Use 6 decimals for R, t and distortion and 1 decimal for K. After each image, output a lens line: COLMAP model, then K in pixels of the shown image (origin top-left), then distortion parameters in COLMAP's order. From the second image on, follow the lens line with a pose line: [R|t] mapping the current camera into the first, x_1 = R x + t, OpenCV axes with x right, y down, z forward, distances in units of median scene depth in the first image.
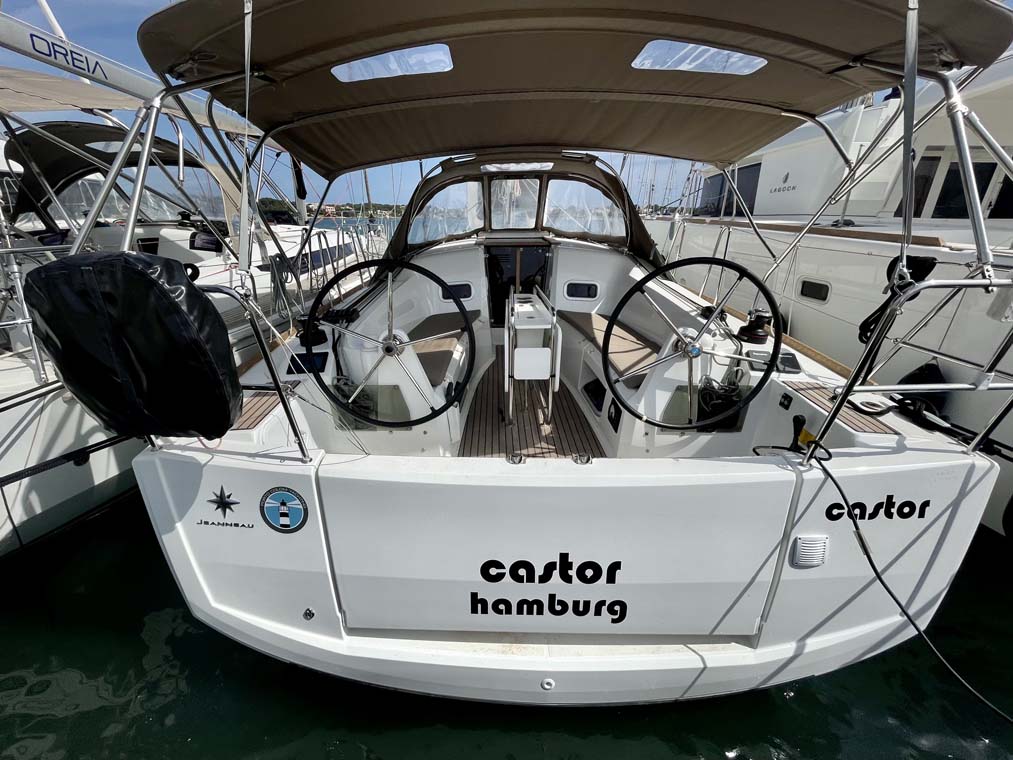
lens RADIAL K [[409.3, 0, 508.4], [0, 409.3, 378.0], [0, 0, 1]] dist [-0.008282, -0.000107]
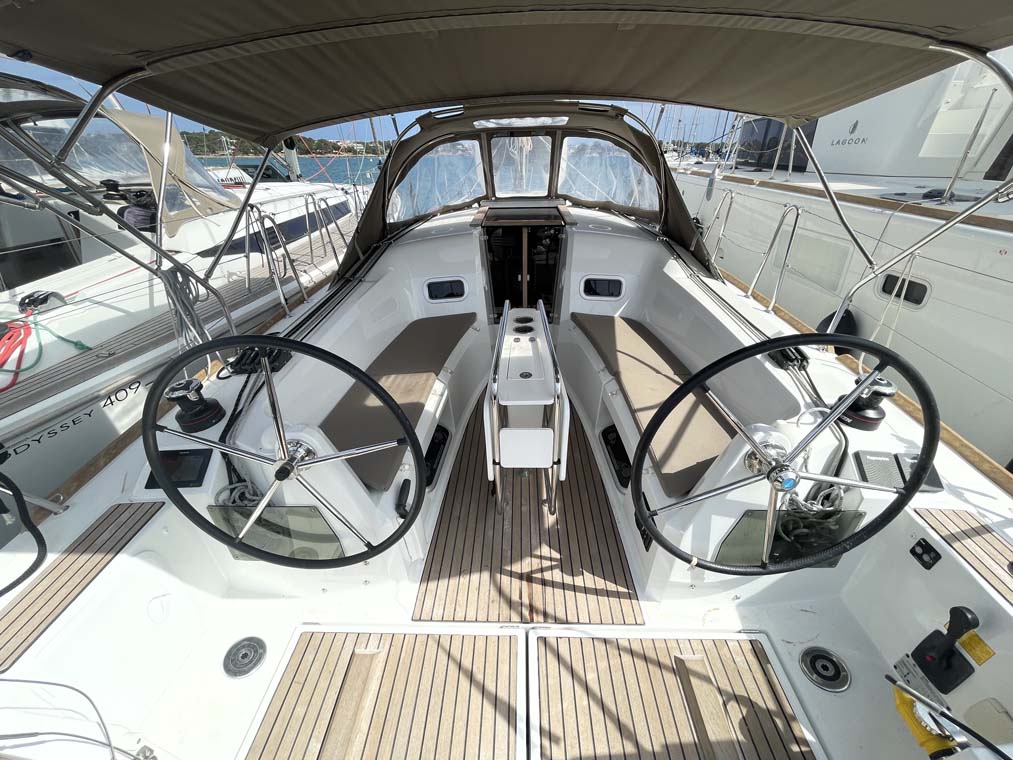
lens RADIAL K [[407.4, 0, 528.4], [0, 407.4, 377.9], [0, 0, 1]] dist [-0.001547, -0.000268]
pose [[0.999984, -0.004853, -0.002819, 0.038773], [0.005141, 0.993554, 0.113246, -0.138666], [0.002252, -0.113259, 0.993563, 0.203796]]
